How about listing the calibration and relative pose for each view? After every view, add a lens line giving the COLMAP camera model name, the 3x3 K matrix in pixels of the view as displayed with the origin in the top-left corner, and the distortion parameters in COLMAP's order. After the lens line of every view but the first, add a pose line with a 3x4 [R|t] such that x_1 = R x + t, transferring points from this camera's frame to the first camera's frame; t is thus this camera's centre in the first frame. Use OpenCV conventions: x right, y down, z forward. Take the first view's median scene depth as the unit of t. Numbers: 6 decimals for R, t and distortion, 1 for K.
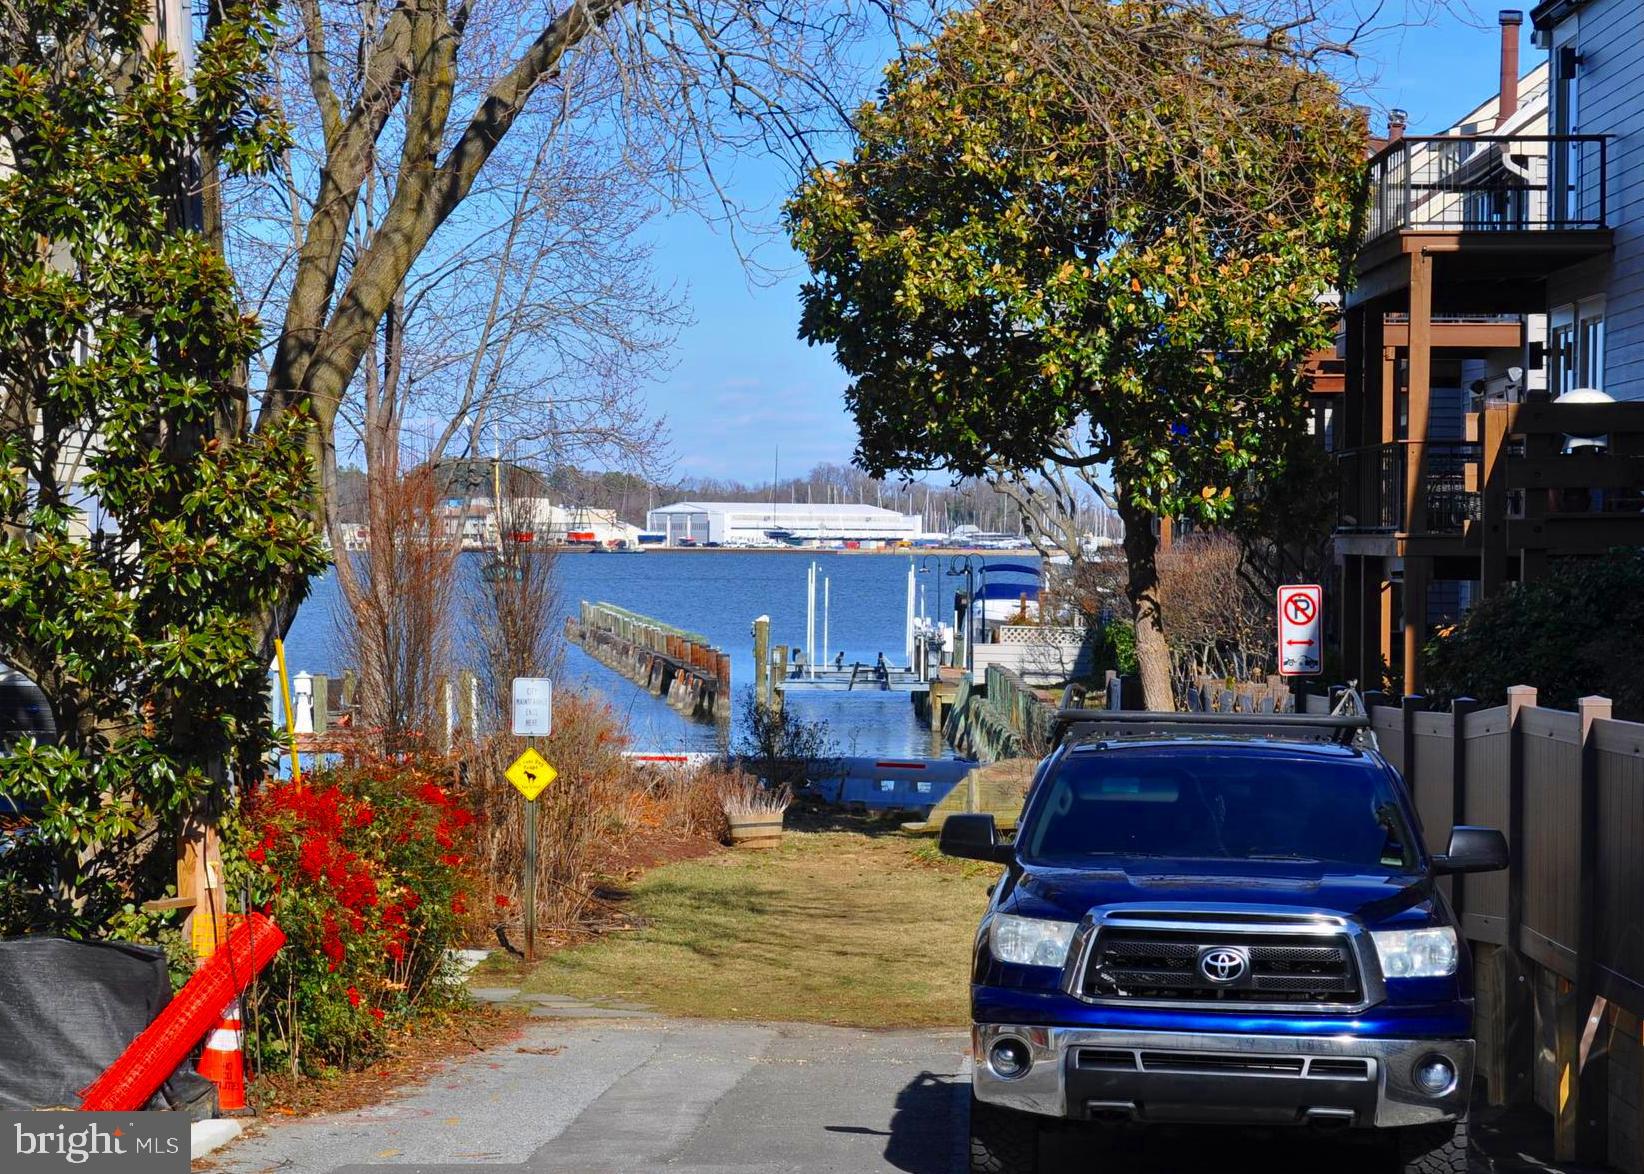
lens RADIAL K [[5123.5, 0, 822.0], [0, 5123.5, 587.0], [0, 0, 1]] dist [-0.039629, -0.117103]
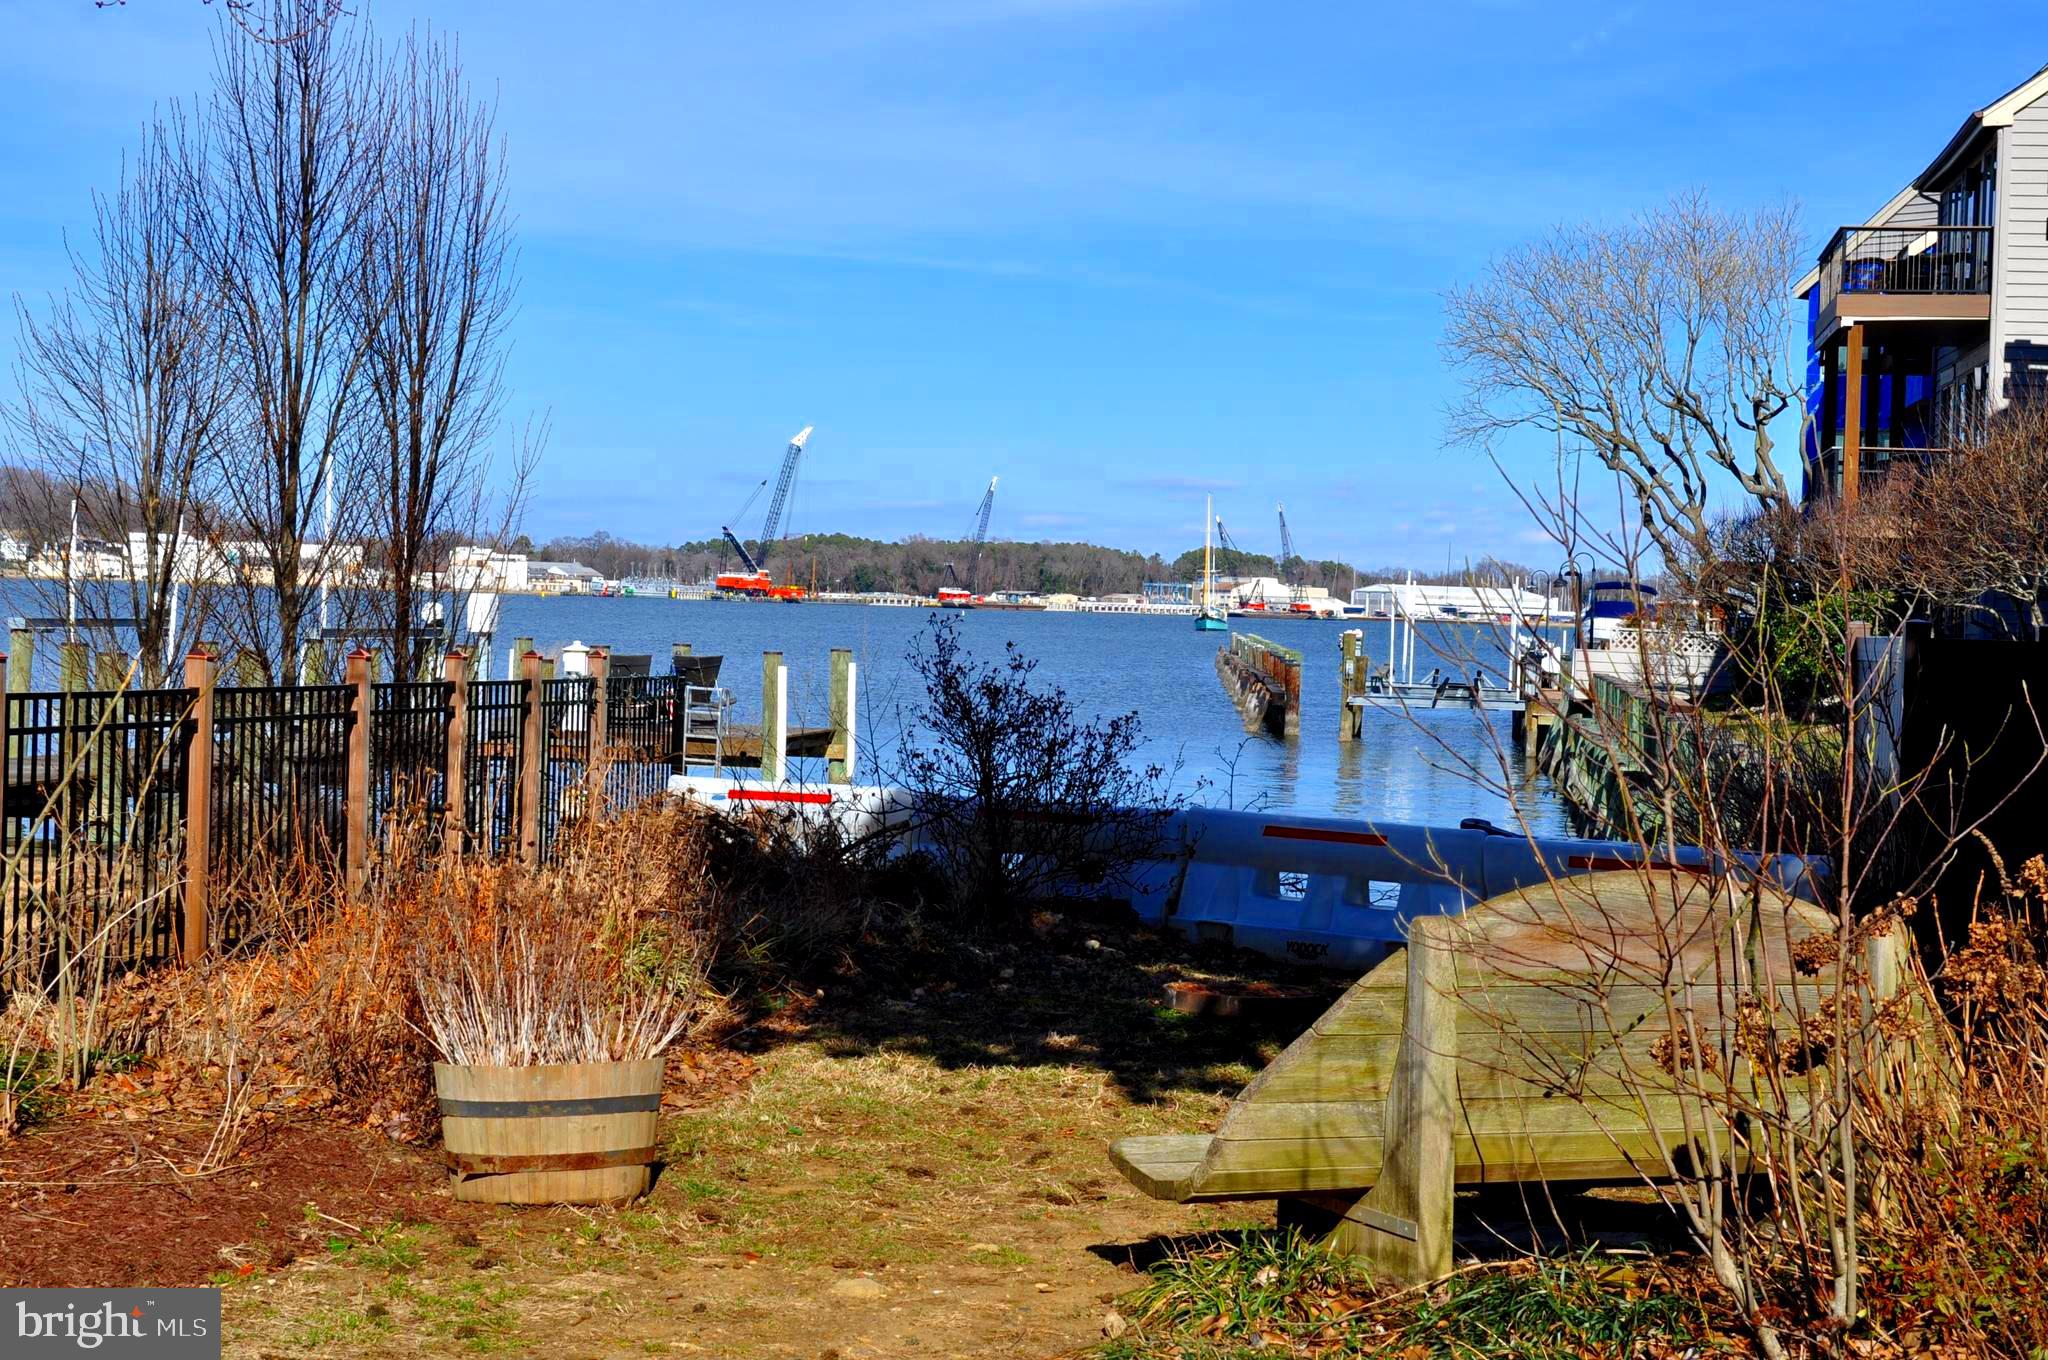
lens RADIAL K [[3364.9, 0, 1024.0], [0, 3364.9, 680.0], [0, 0, 1]] dist [0.001107, -0.065023]
pose [[0.989934, 0.025881, -0.139142, 0.017131], [-0.024913, 0.999652, 0.008688, 0.013214], [0.139318, -0.005134, 0.990234, 0.458240]]
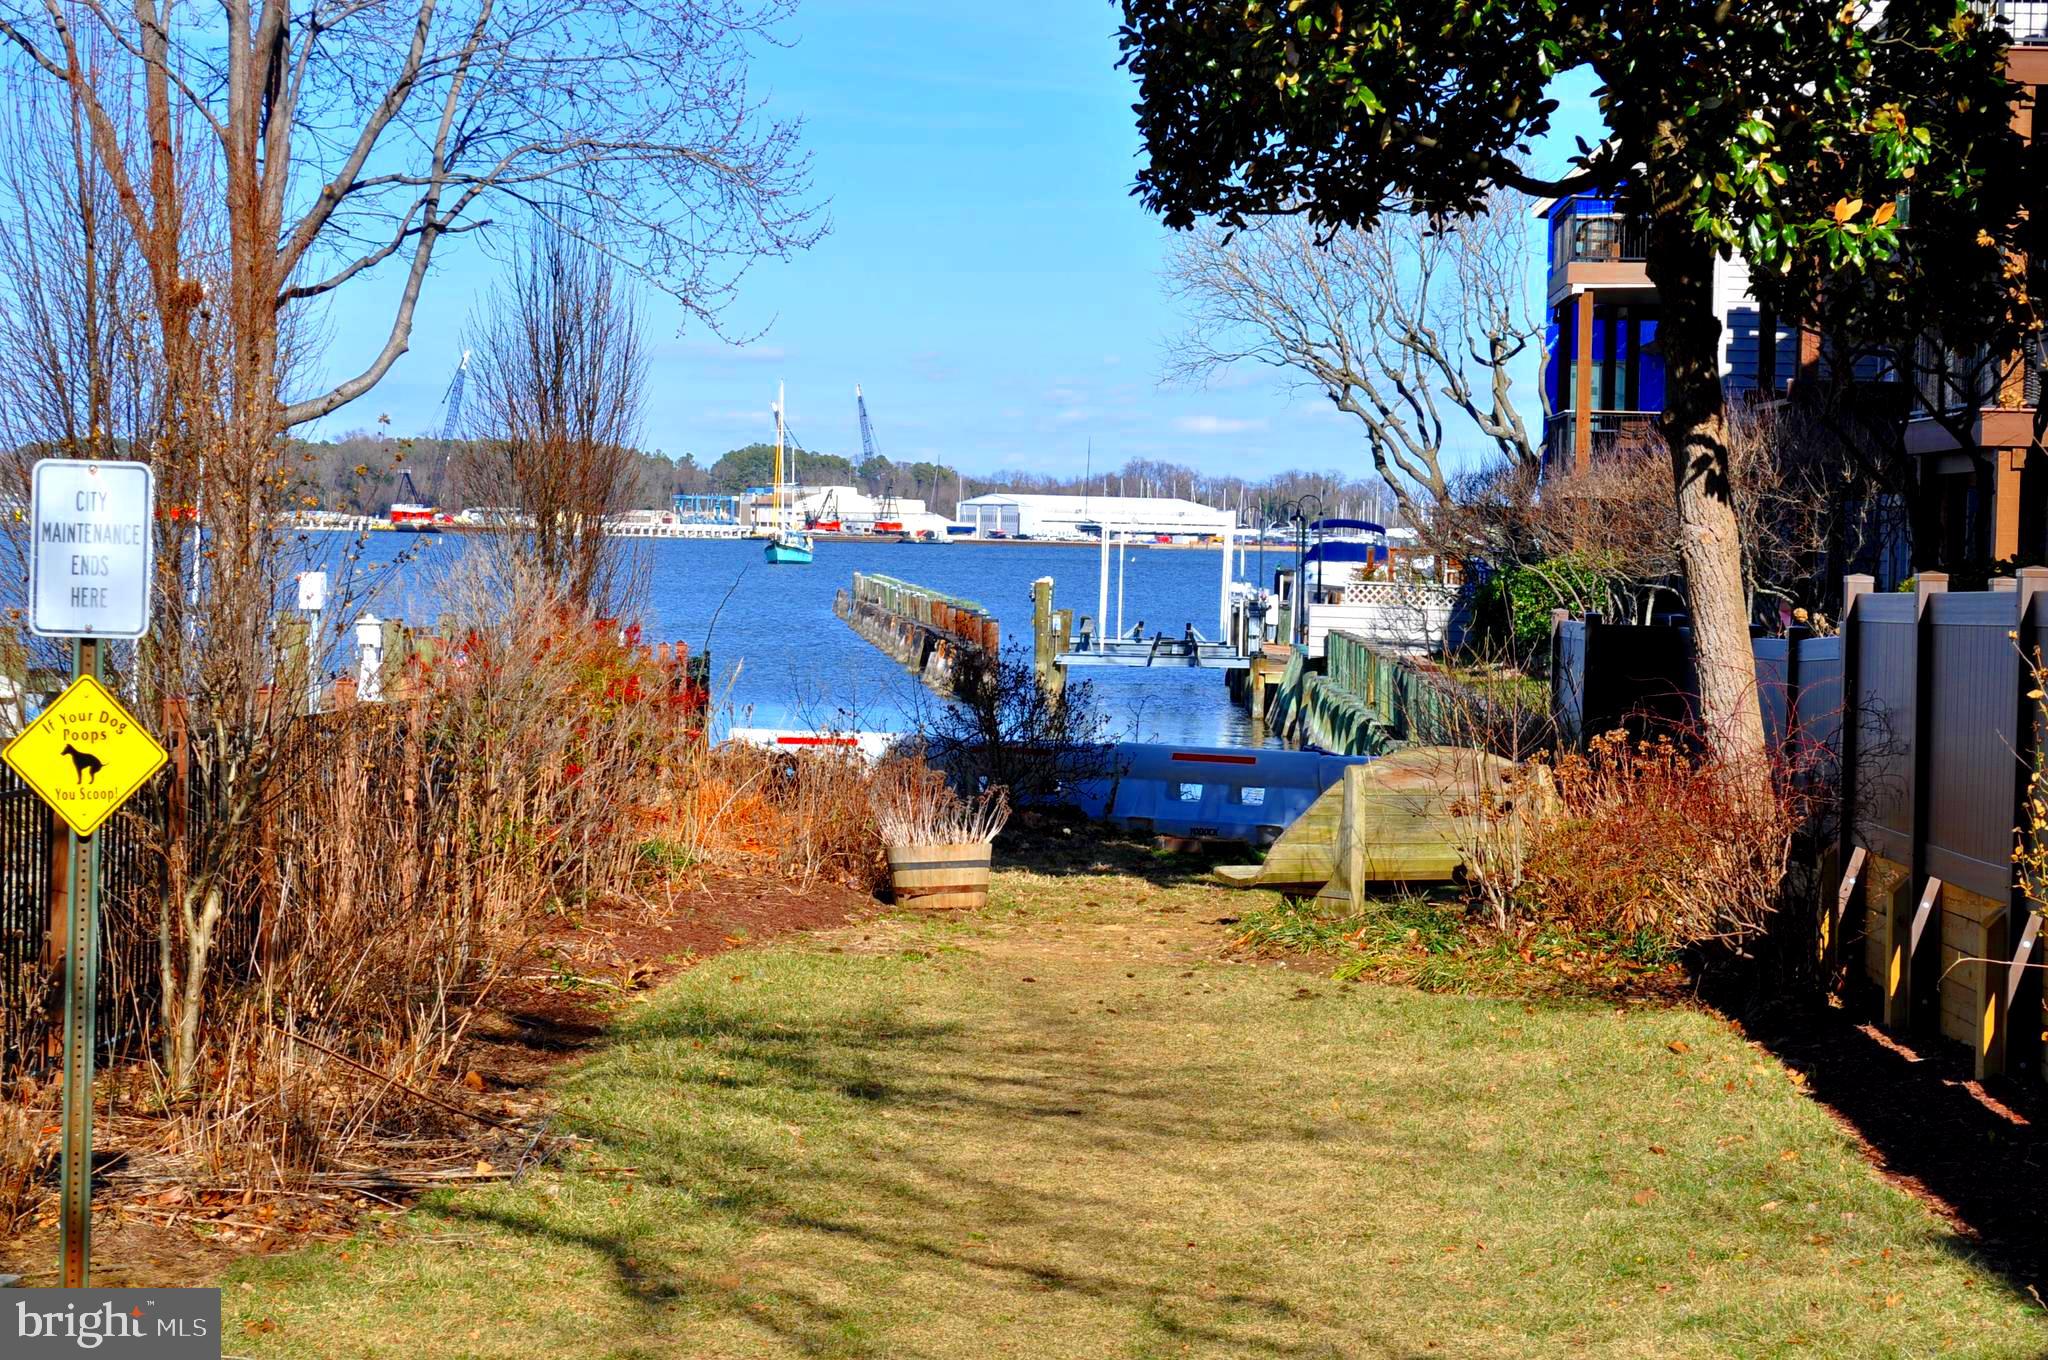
lens RADIAL K [[4850.3, 0, 1024.0], [0, 4850.3, 680.0], [0, 0, 1]] dist [0.014008, 0.042266]
pose [[0.999614, 0.015171, -0.023257, 0.003903], [-0.014756, 0.999731, 0.017901, 0.009907], [0.023523, -0.017551, 0.999569, 0.270698]]
